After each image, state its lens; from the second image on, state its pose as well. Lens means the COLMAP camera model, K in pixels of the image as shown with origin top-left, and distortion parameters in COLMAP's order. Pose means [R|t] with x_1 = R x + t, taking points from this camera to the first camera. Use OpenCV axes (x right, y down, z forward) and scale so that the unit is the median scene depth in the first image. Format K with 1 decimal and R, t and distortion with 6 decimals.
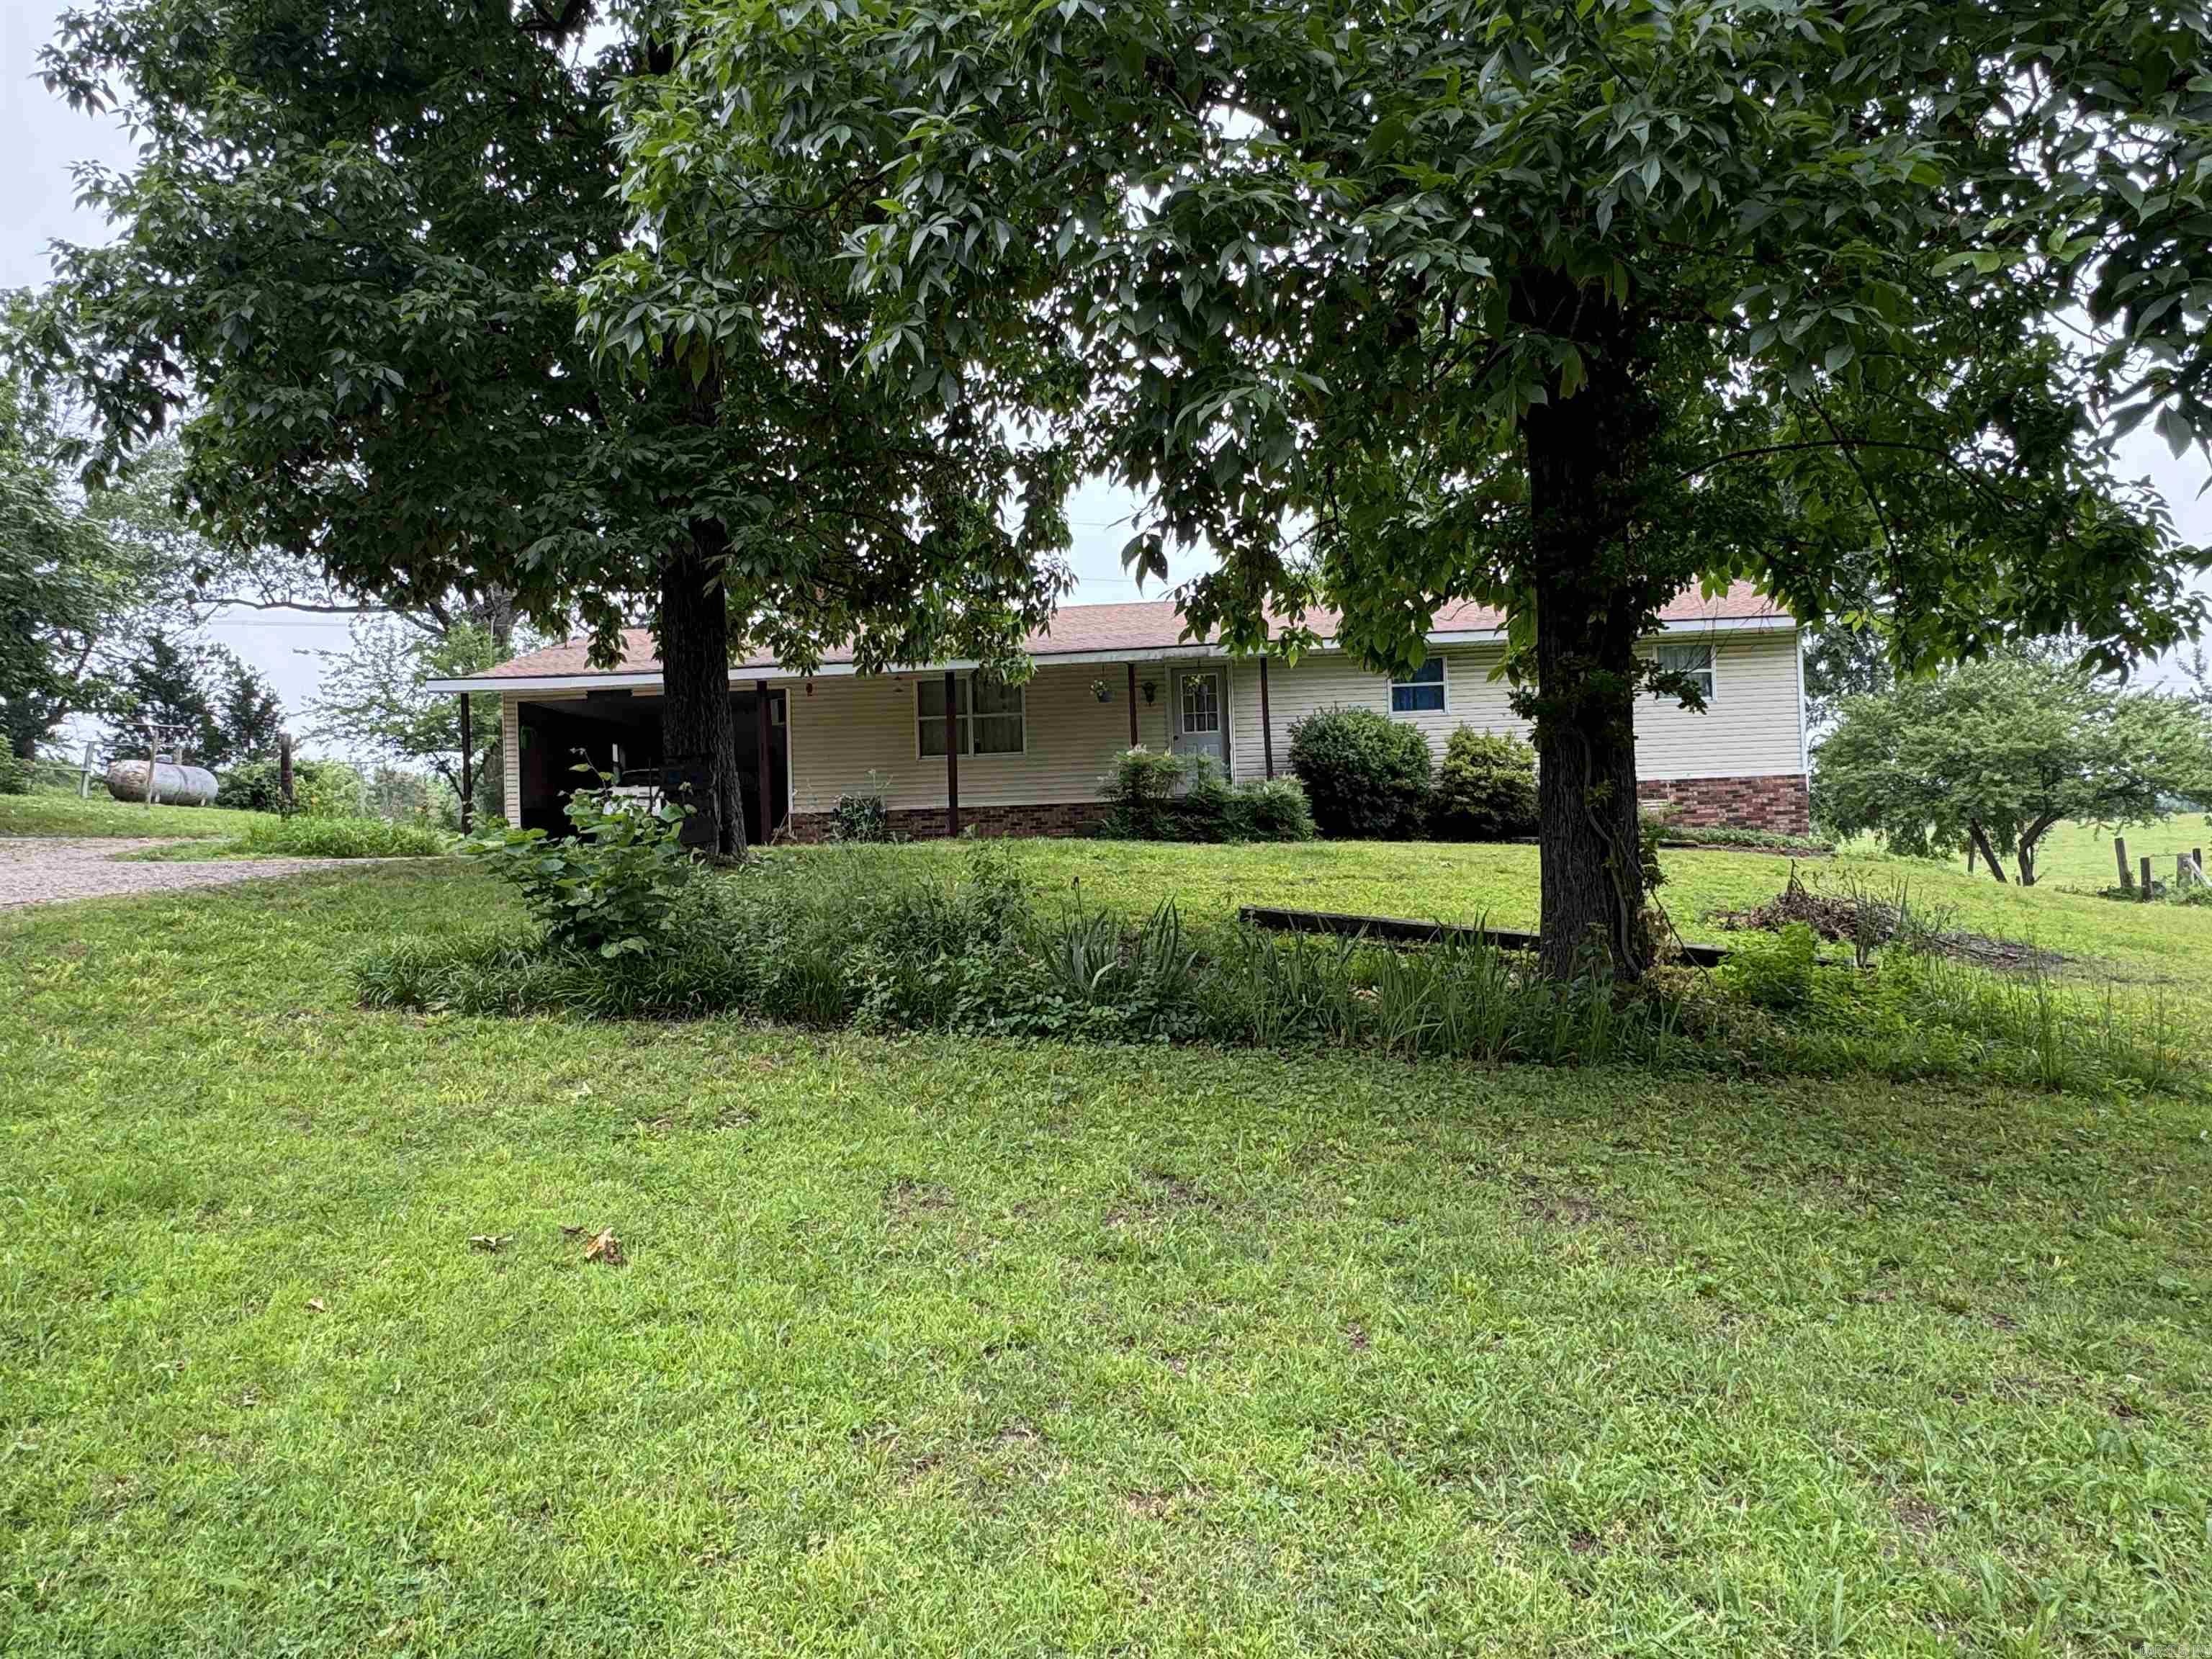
lens RADIAL K [[1408.4, 0, 1100.8], [0, 1408.4, 828.0], [0, 0, 1]] dist [-0.006350, 0.002647]
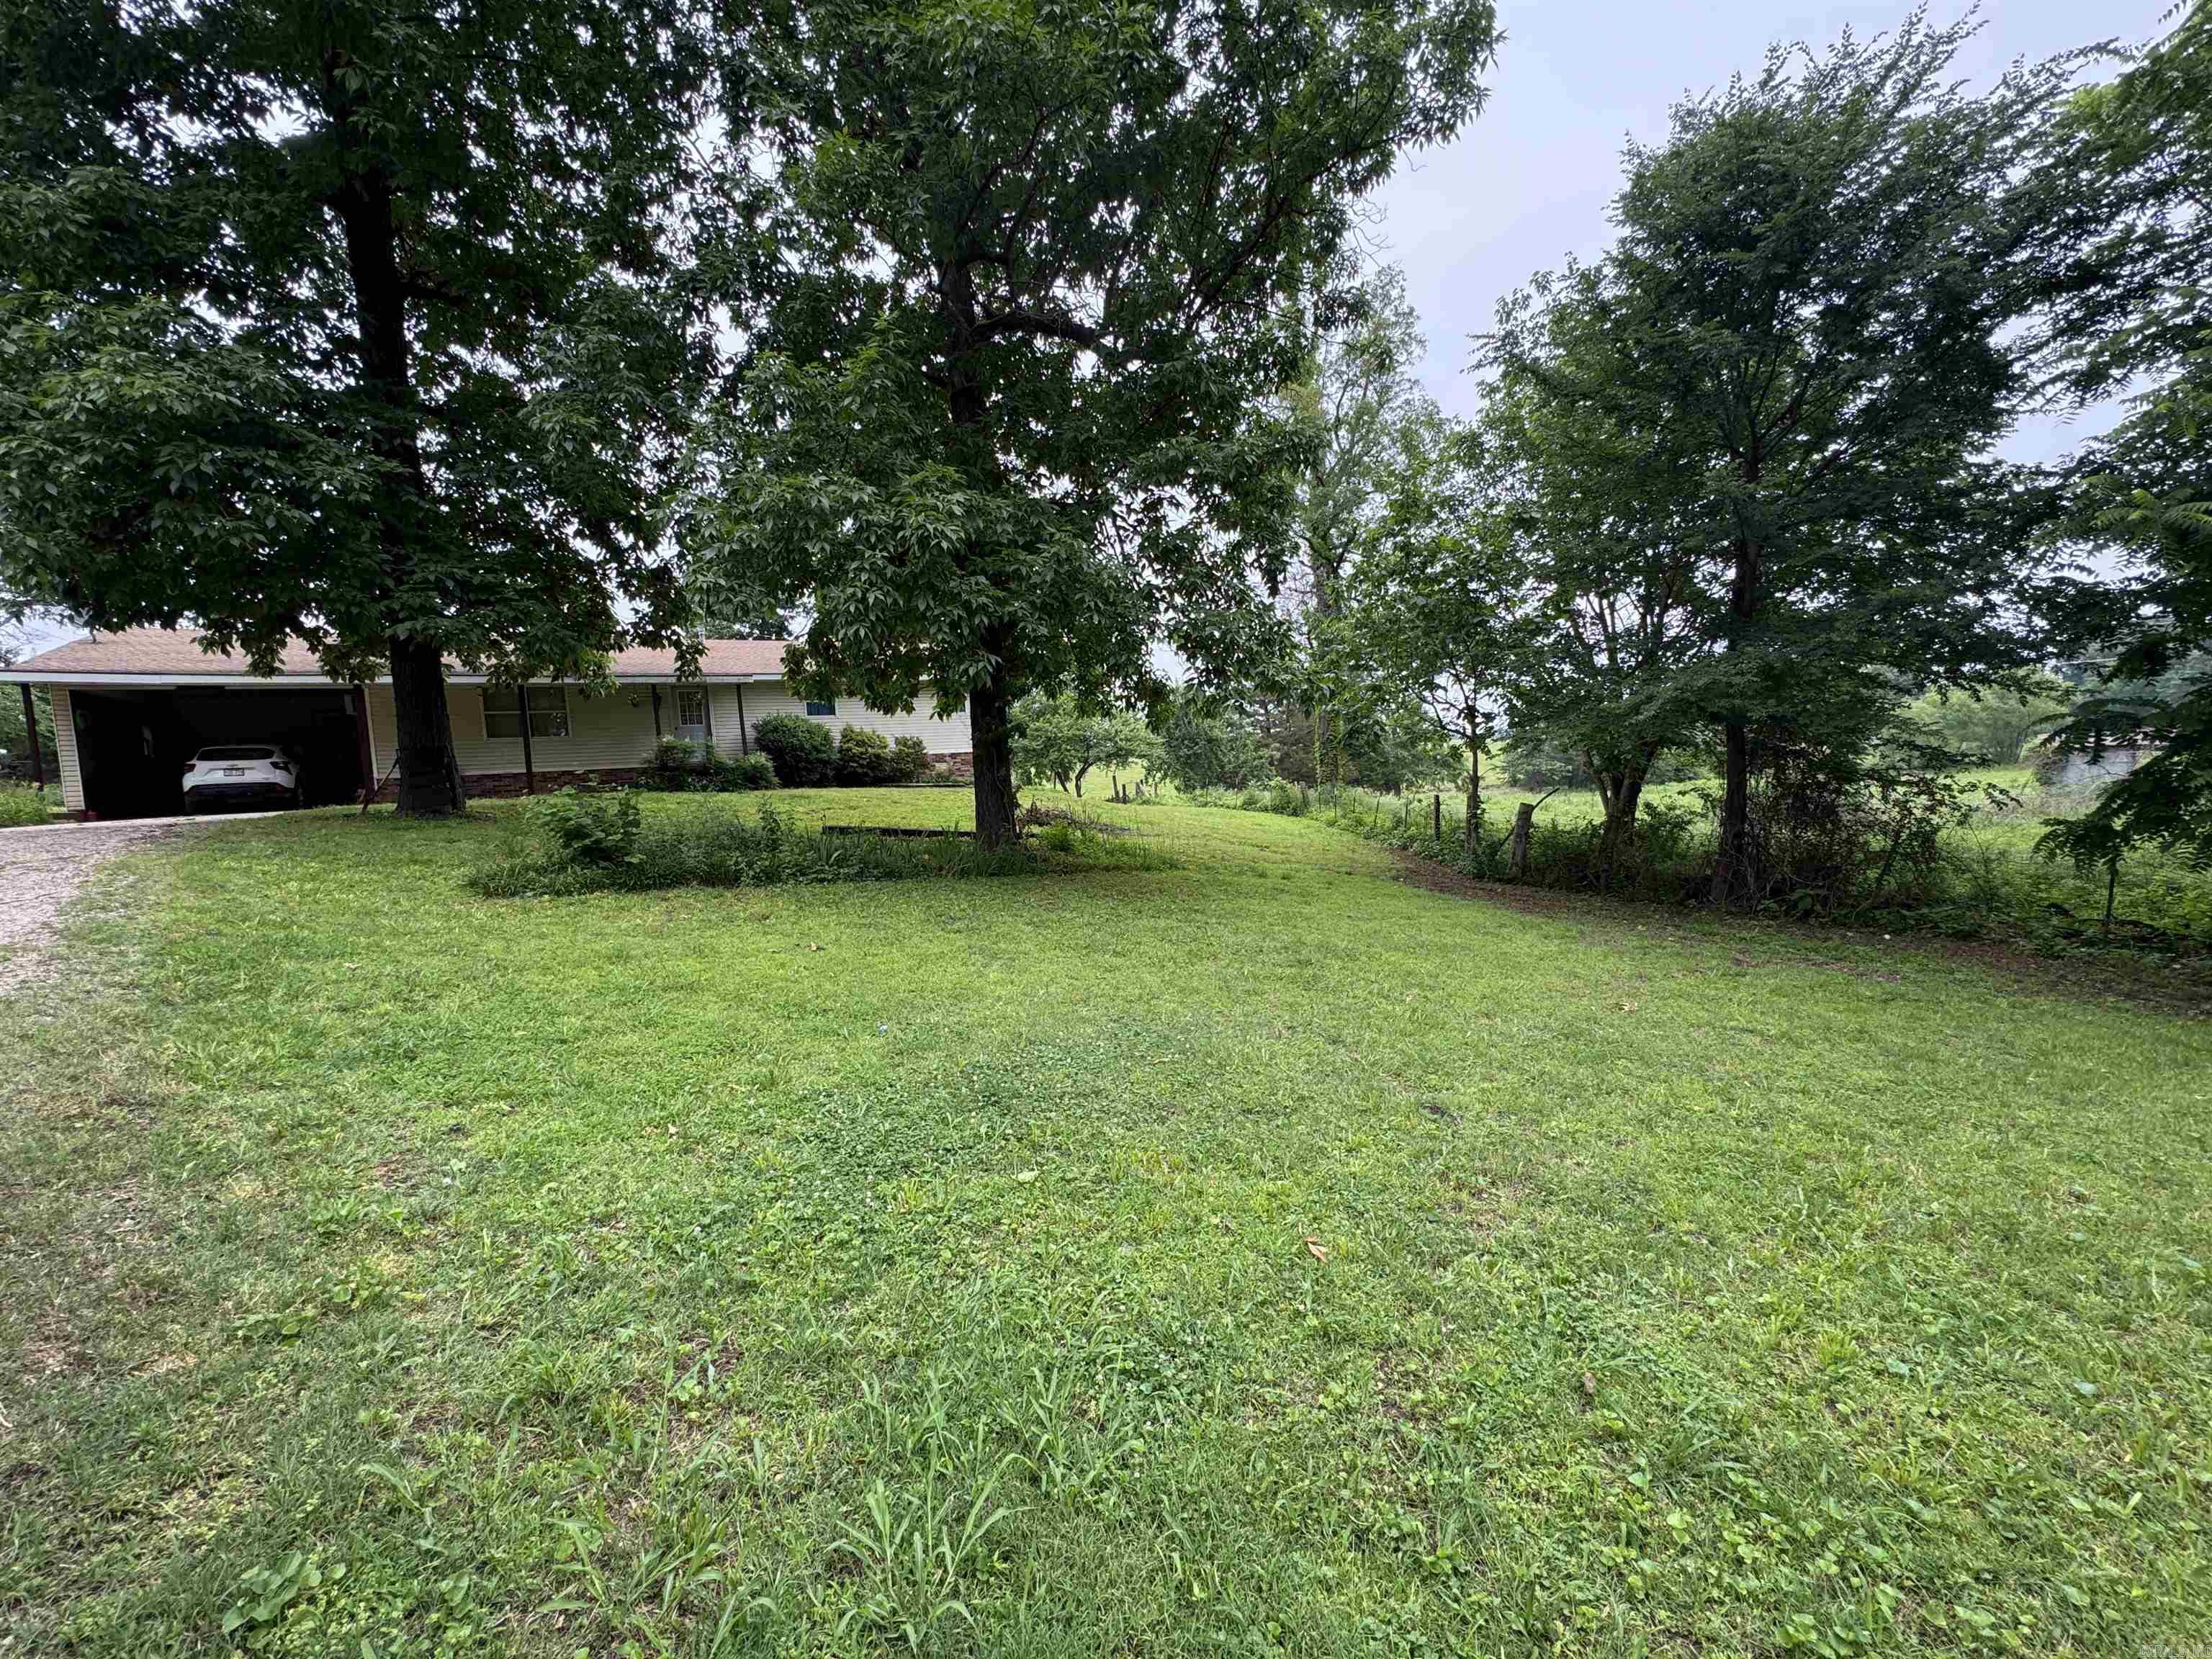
lens RADIAL K [[874.1, 0, 1118.0], [0, 874.1, 819.5], [0, 0, 1]] dist [-0.012055, -0.000048]
pose [[0.792835, -0.049106, 0.607455, -0.170954], [0.014127, 0.997962, 0.062235, -0.013765], [-0.609272, -0.040761, 0.791913, -0.149062]]
